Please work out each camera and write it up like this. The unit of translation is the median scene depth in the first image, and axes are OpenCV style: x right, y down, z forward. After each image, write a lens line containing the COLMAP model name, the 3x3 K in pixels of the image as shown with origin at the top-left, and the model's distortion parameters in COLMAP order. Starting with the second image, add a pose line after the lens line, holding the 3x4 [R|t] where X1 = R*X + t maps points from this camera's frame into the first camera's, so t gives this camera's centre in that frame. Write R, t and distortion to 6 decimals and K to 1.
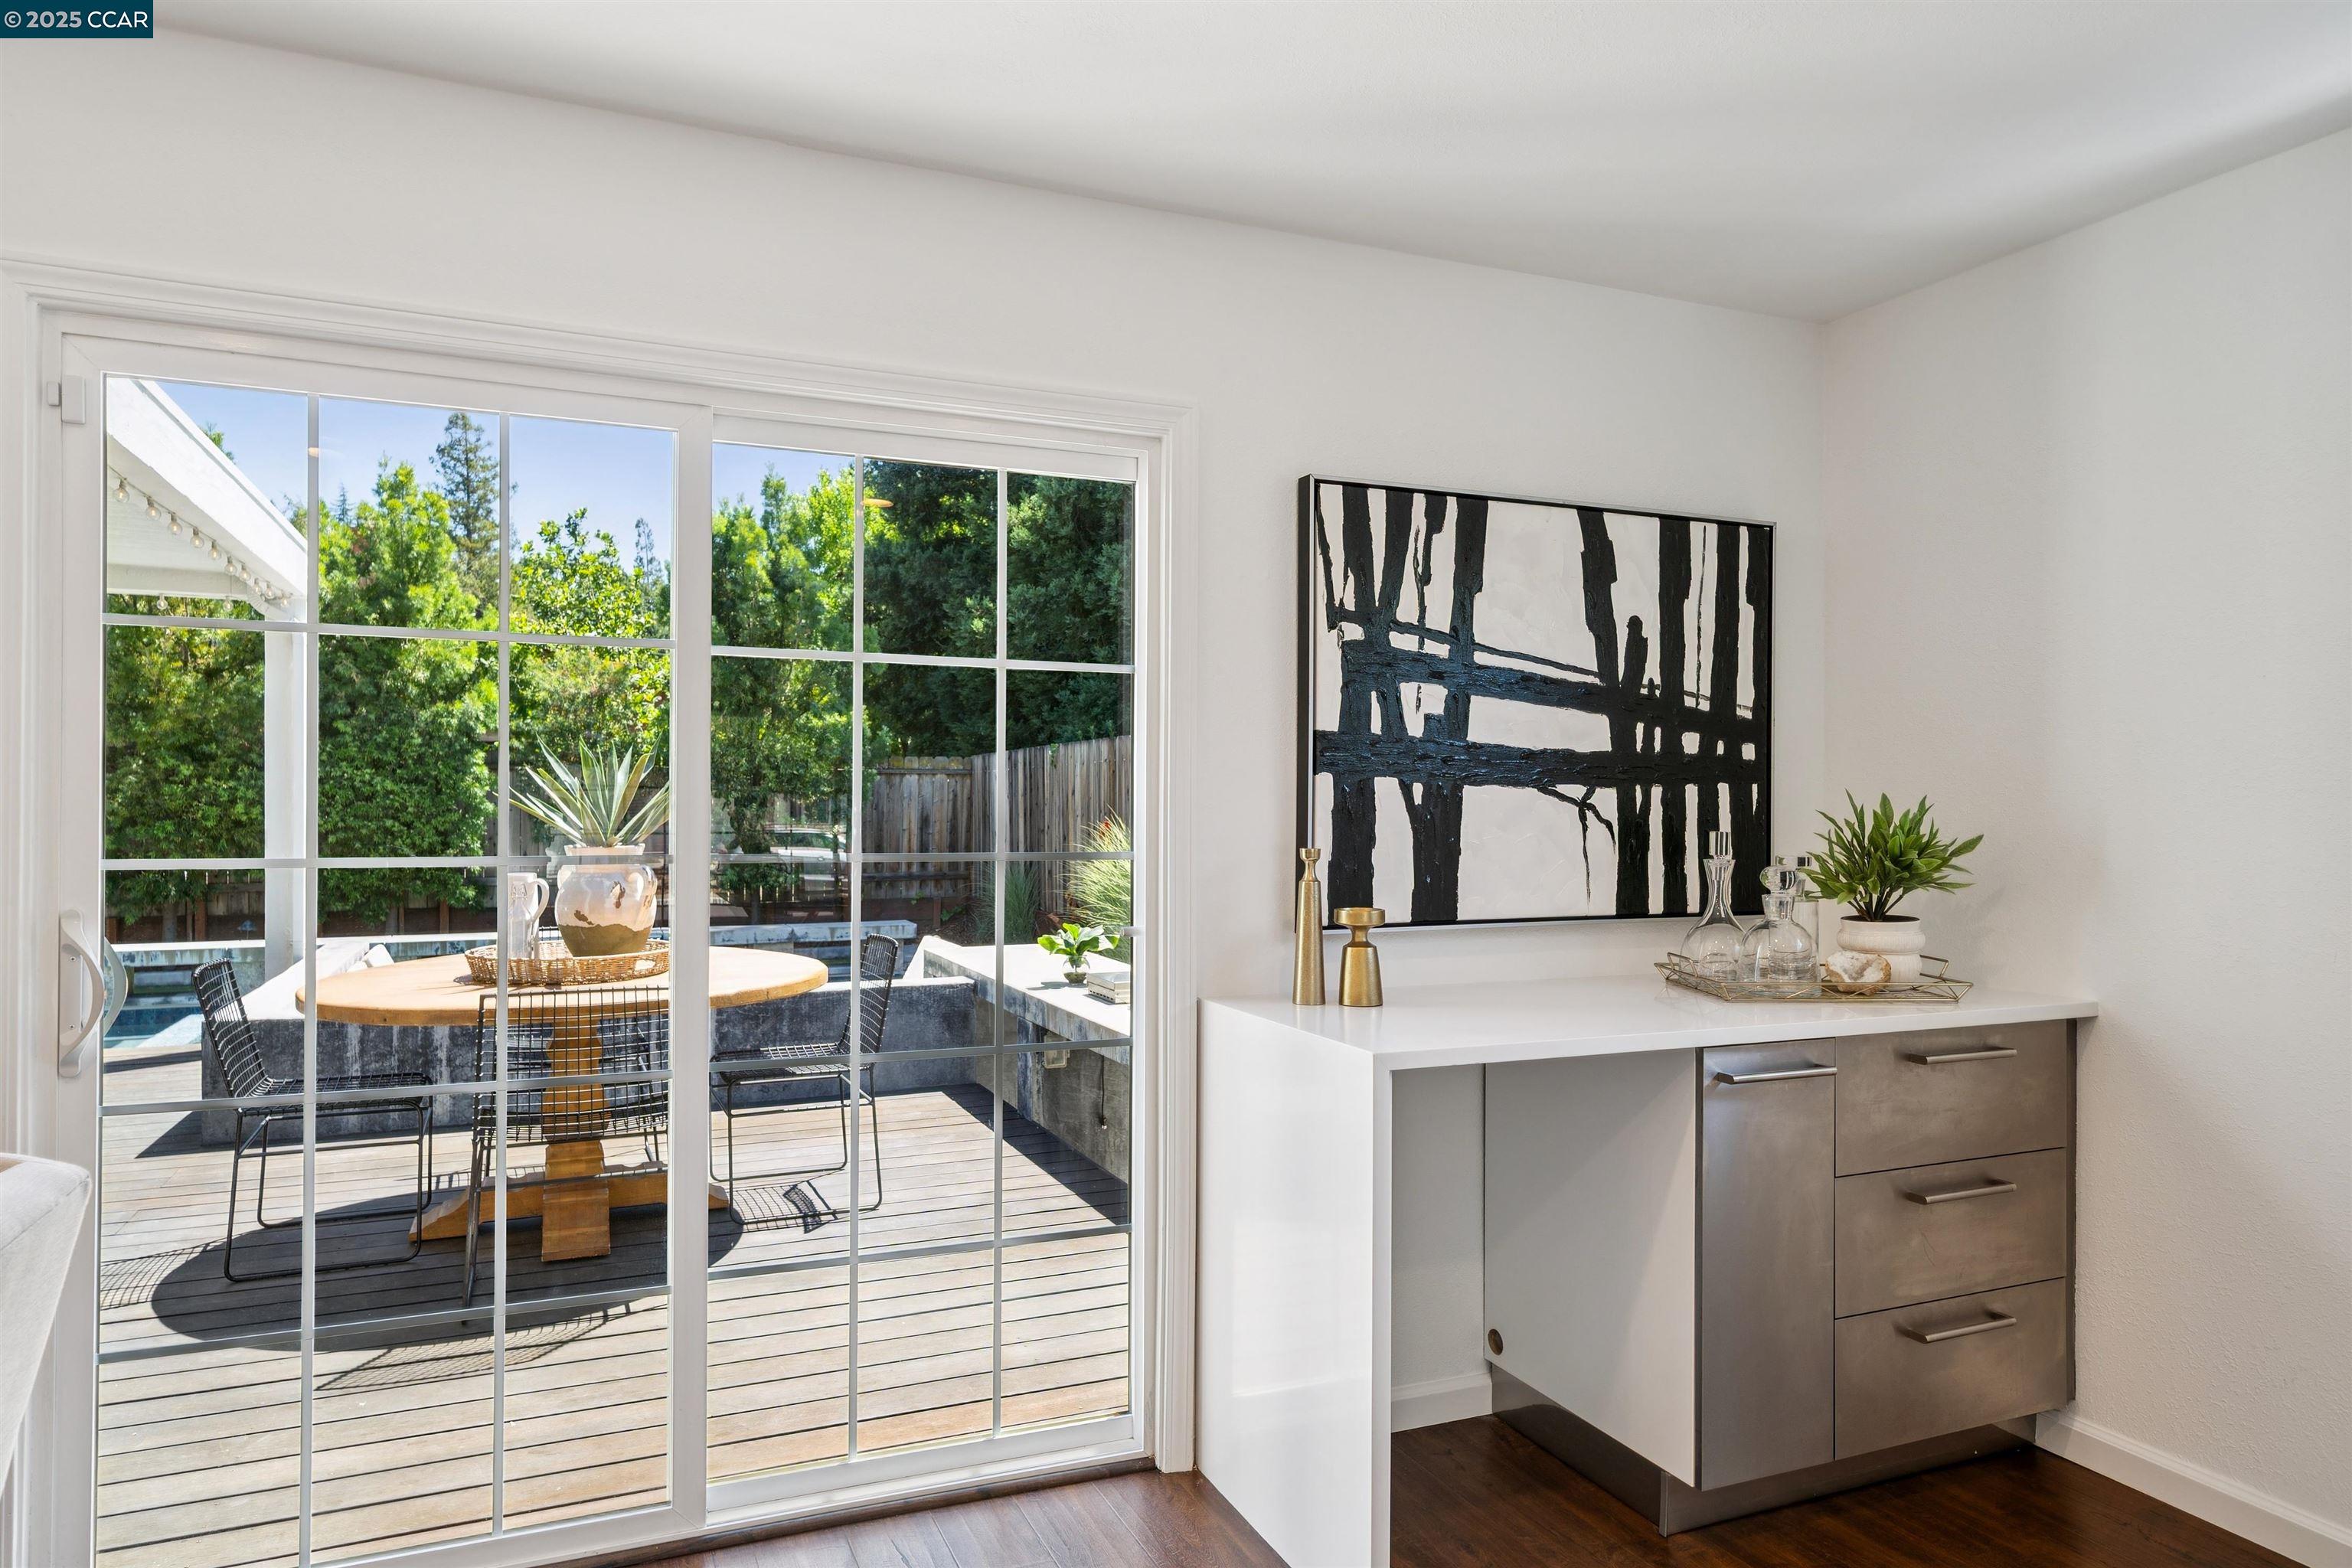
lens RADIAL K [[1460.0, 0, 1174.3], [0, 1460.0, 792.4], [0, 0, 1]] dist [0.004385, 0.000258]
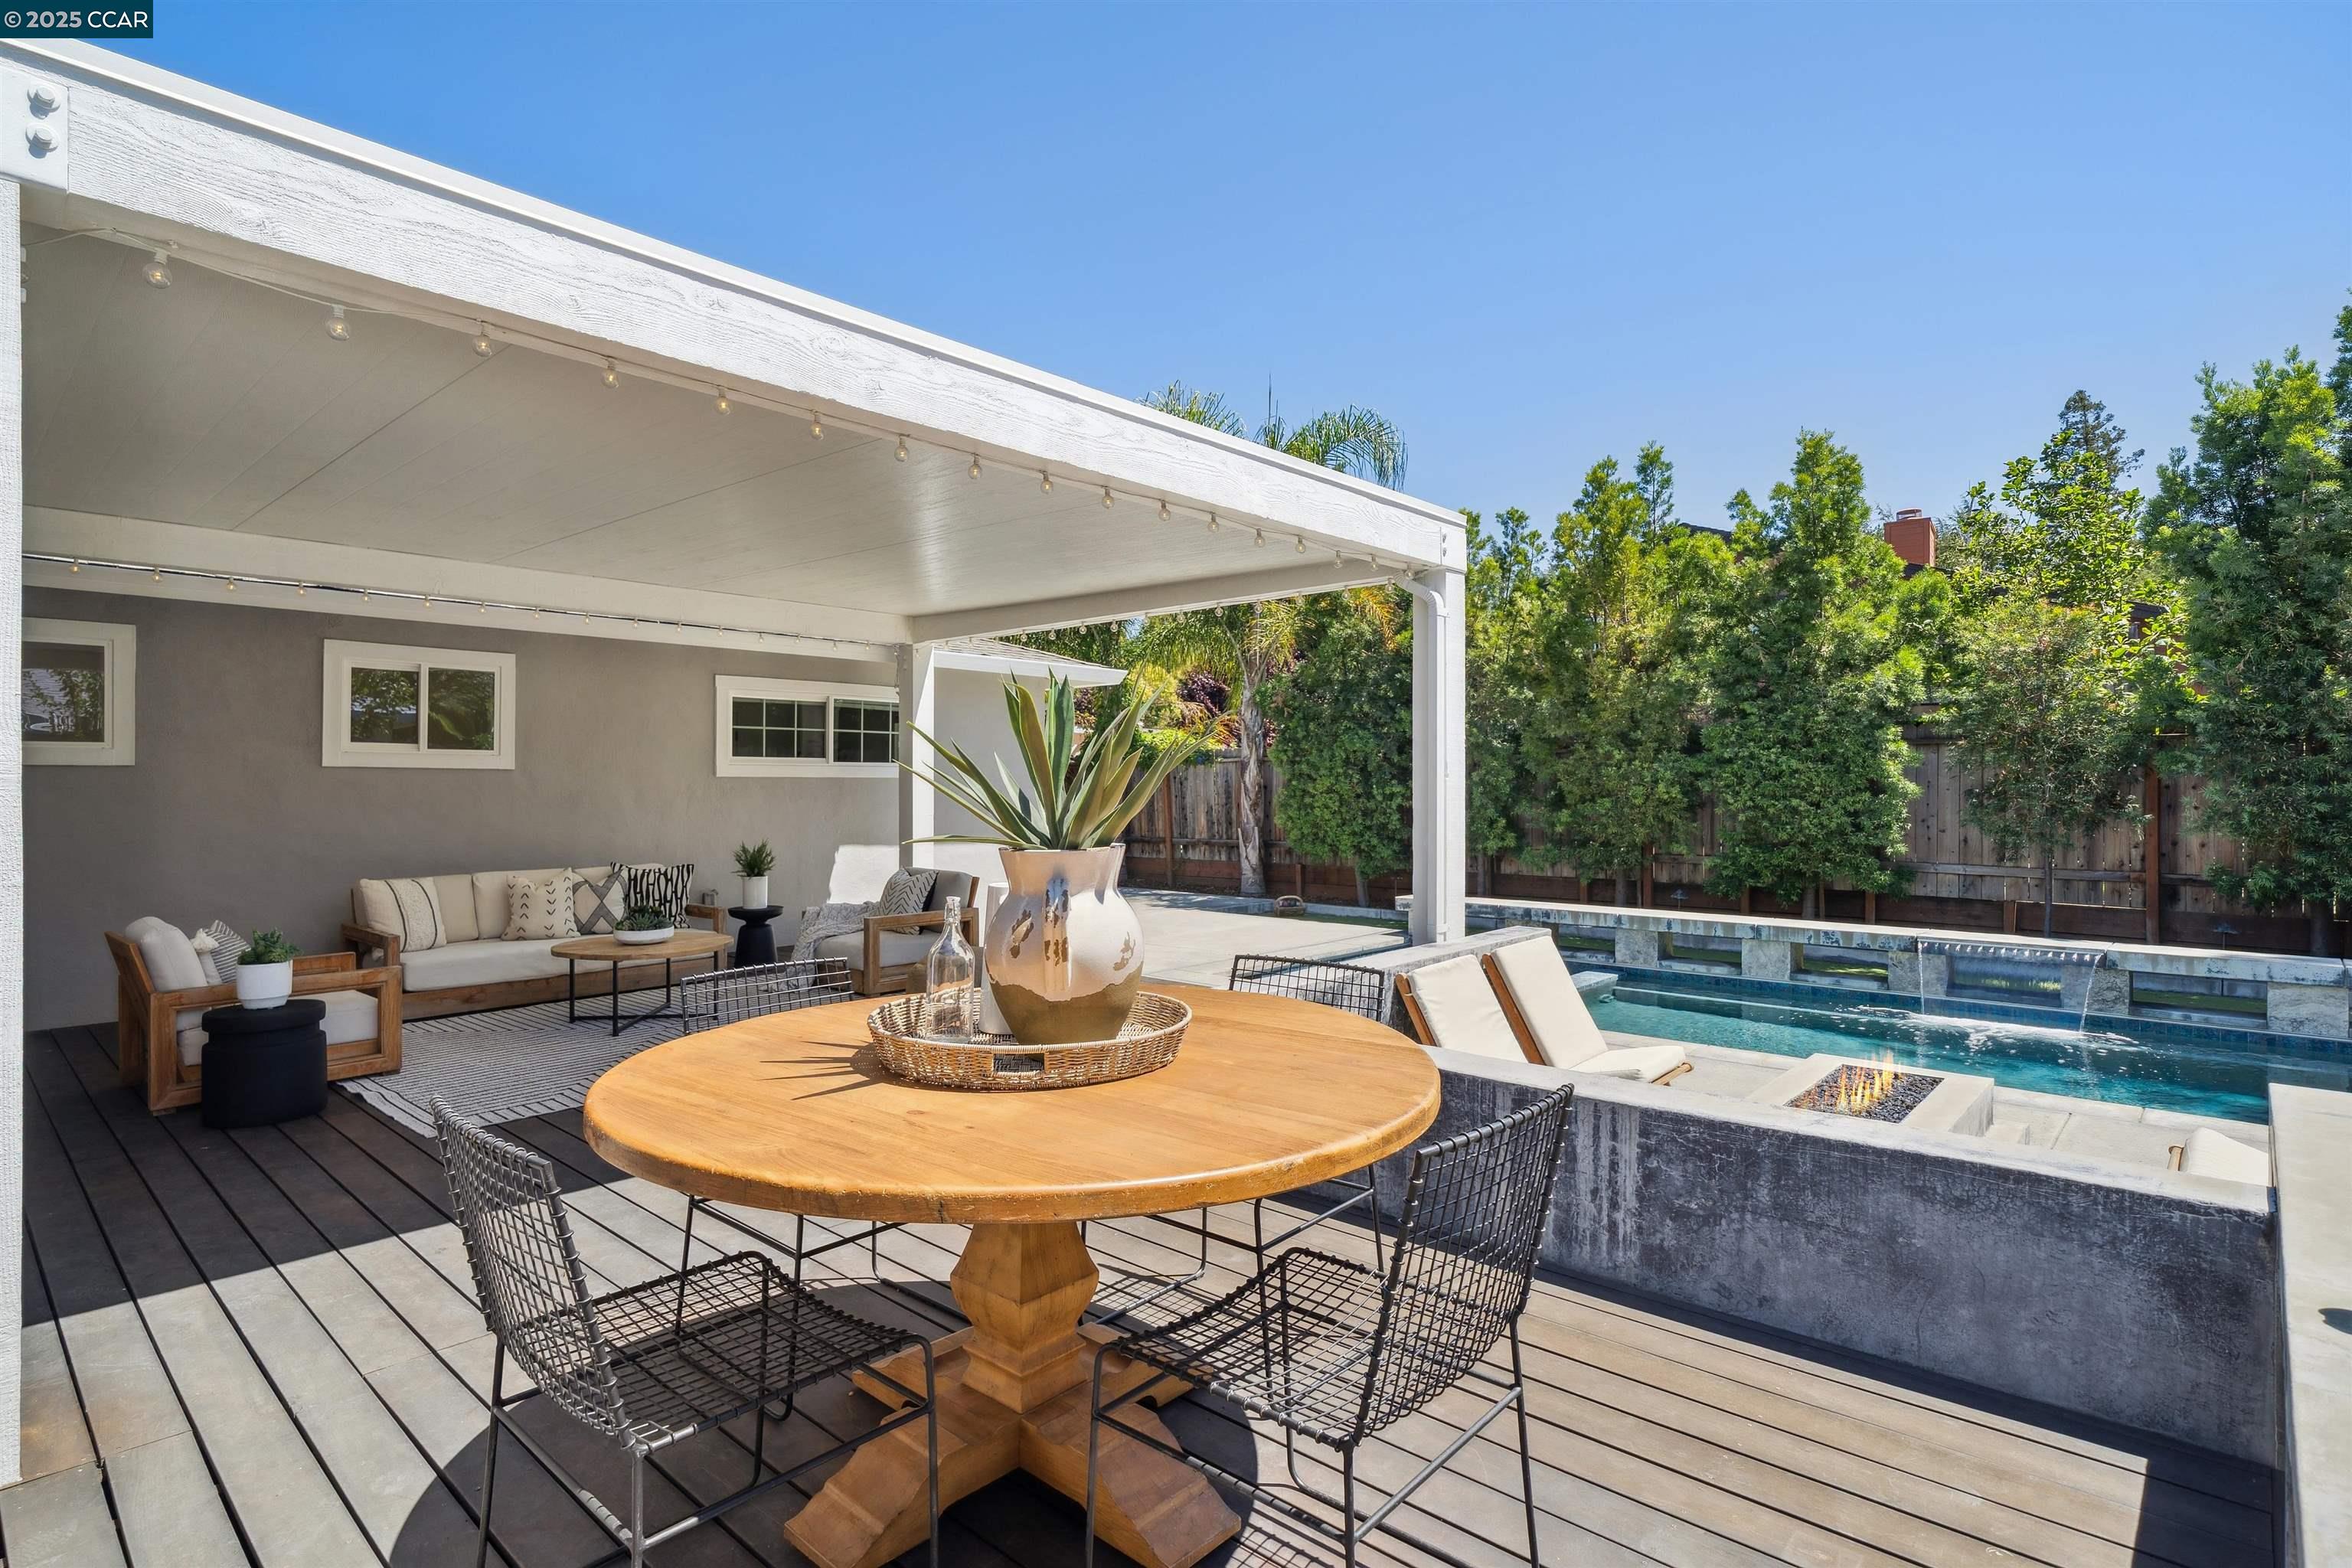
lens RADIAL K [[1172.2, 0, 1170.2], [0, 1172.2, 791.9], [0, 0, 1]] dist [0.015657, -0.000365]
pose [[0.402897, 0.001770, -0.915244, 0.022618], [0.010788, 0.999919, 0.006682, 0.004203], [0.915182, -0.012566, 0.402846, 0.323172]]
